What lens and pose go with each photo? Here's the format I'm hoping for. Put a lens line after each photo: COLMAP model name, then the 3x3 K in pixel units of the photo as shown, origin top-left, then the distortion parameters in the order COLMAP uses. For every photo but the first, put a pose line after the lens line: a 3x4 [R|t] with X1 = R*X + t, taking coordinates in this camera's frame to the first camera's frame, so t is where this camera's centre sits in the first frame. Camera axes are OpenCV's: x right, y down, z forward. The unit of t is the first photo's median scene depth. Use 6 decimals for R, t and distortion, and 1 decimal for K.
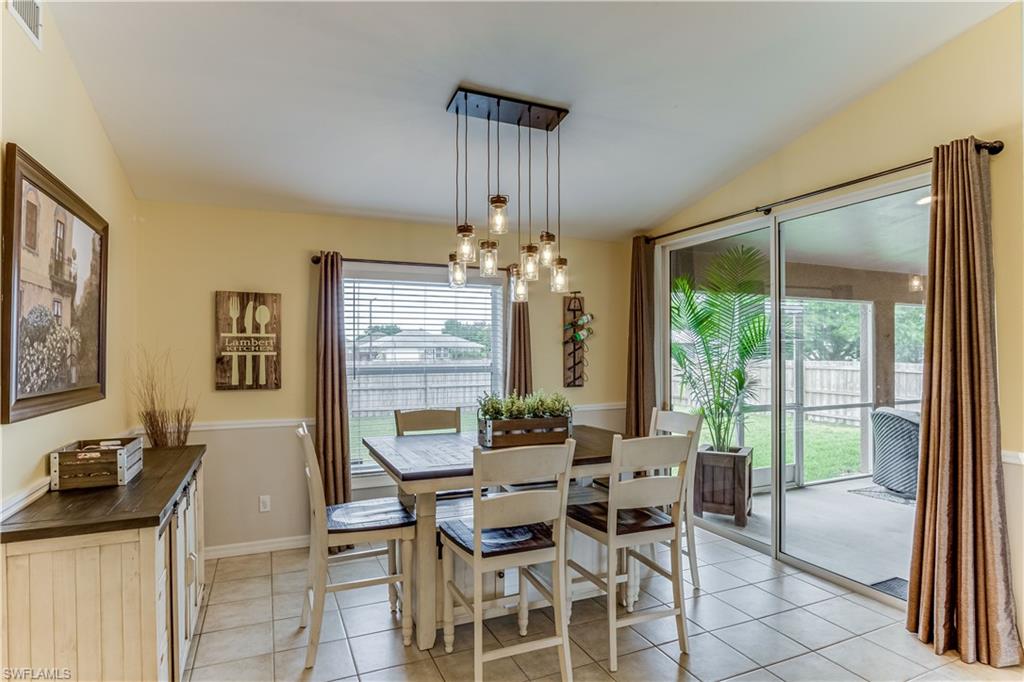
lens RADIAL K [[548.6, 0, 513.2], [0, 548.6, 350.7], [0, 0, 1]] dist [0.002014, 0.000557]
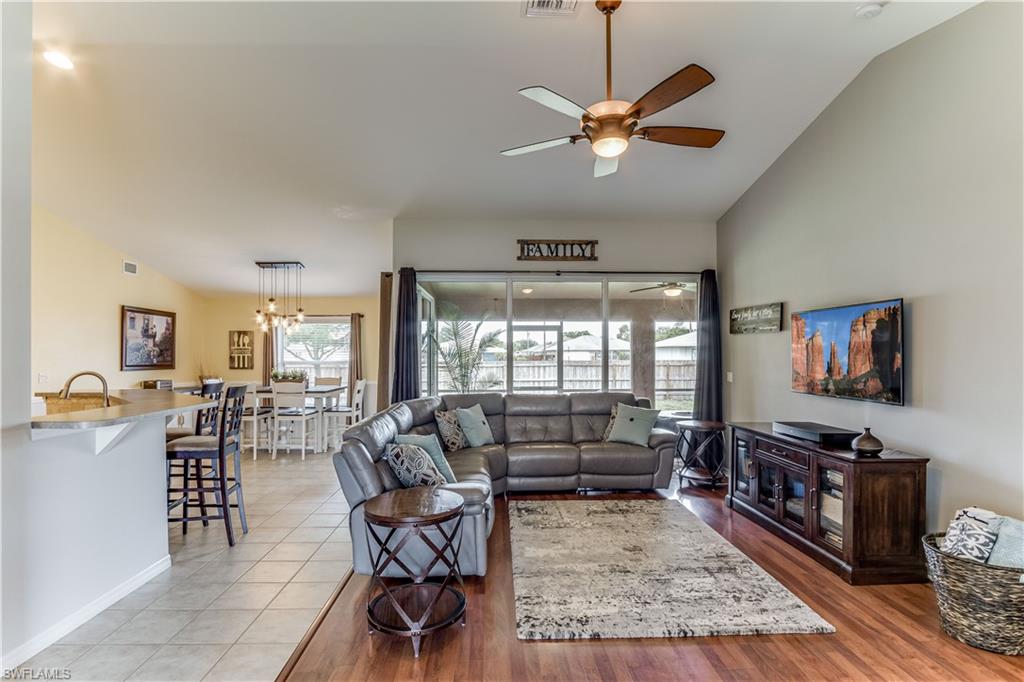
lens RADIAL K [[491.3, 0, 510.1], [0, 491.3, 344.7], [0, 0, 1]] dist [-0.022106, -0.000578]
pose [[0.924938, -0.009618, -0.379997, 1.523058], [0.003136, 0.999839, -0.017673, 0.001761], [0.380106, 0.015154, 0.924819, -0.609306]]
